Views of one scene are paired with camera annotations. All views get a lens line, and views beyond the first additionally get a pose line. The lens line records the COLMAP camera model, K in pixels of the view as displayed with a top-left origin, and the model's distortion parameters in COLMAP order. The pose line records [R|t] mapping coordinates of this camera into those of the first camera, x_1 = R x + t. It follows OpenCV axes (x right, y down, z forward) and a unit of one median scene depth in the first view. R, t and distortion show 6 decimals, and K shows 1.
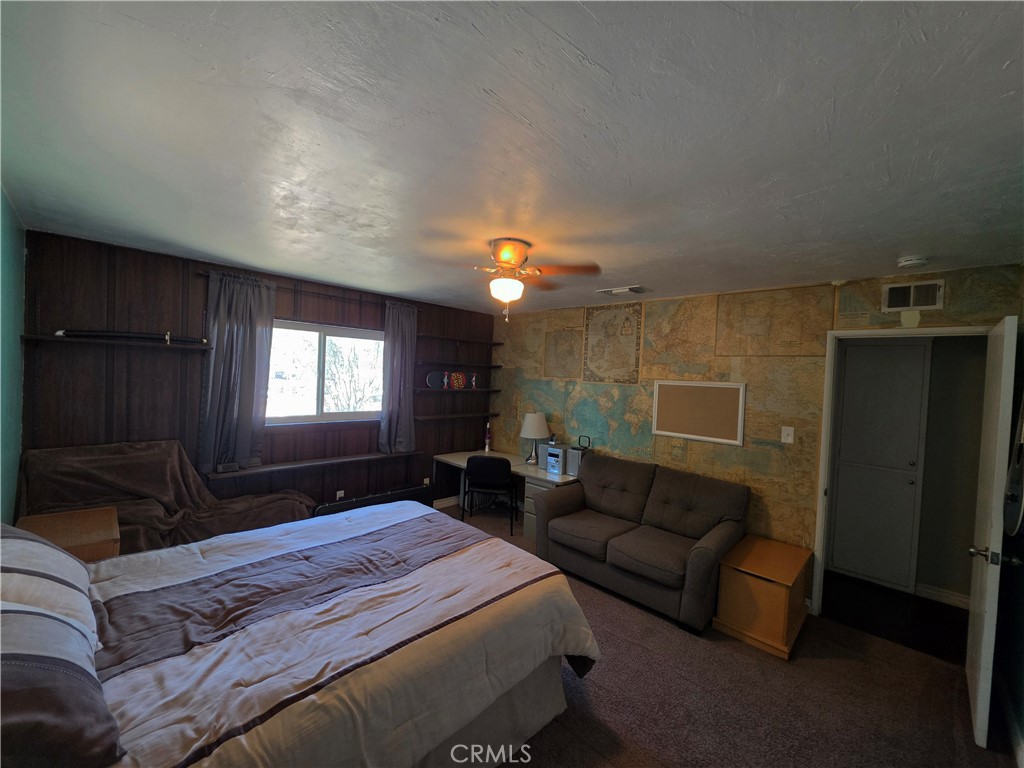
lens RADIAL K [[410.0, 0, 514.4], [0, 410.0, 376.3], [0, 0, 1]] dist [-0.000201, 0.000036]
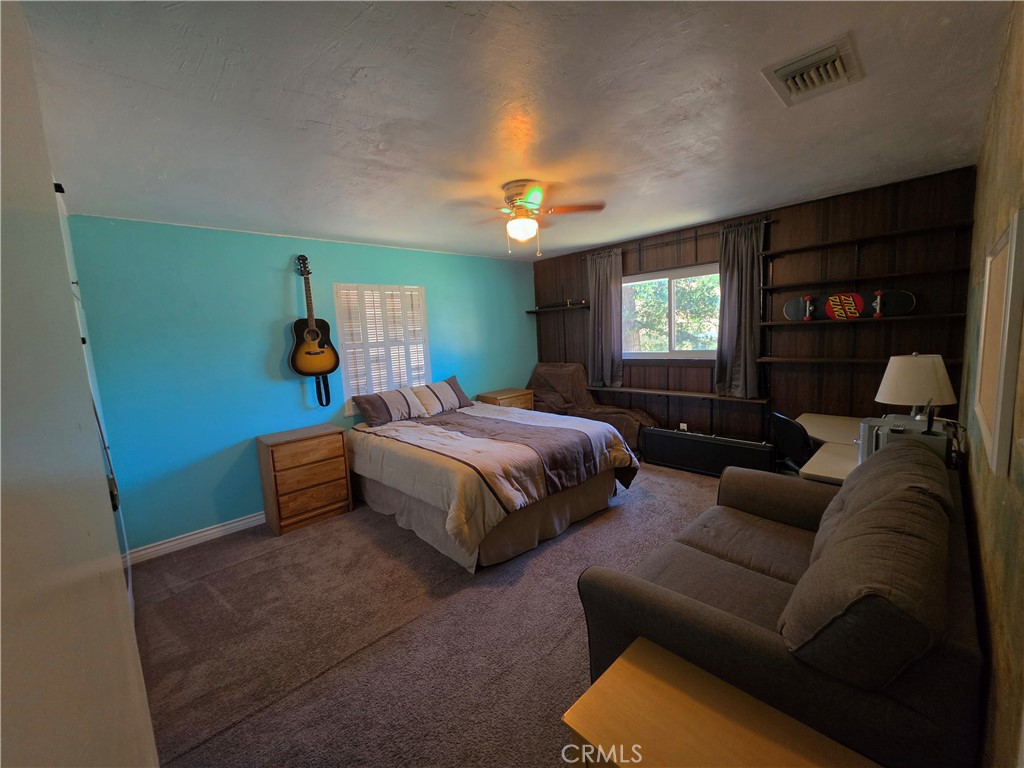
lens RADIAL K [[410.0, 0, 515.5], [0, 410.0, 384.1], [0, 0, 1]] dist [-0.000201, 0.000036]
pose [[-0.039494, 0.077314, -0.996224, 0.667569], [0.037875, 0.996401, 0.075826, 0.079374], [0.998502, -0.034738, -0.042280, 0.618848]]
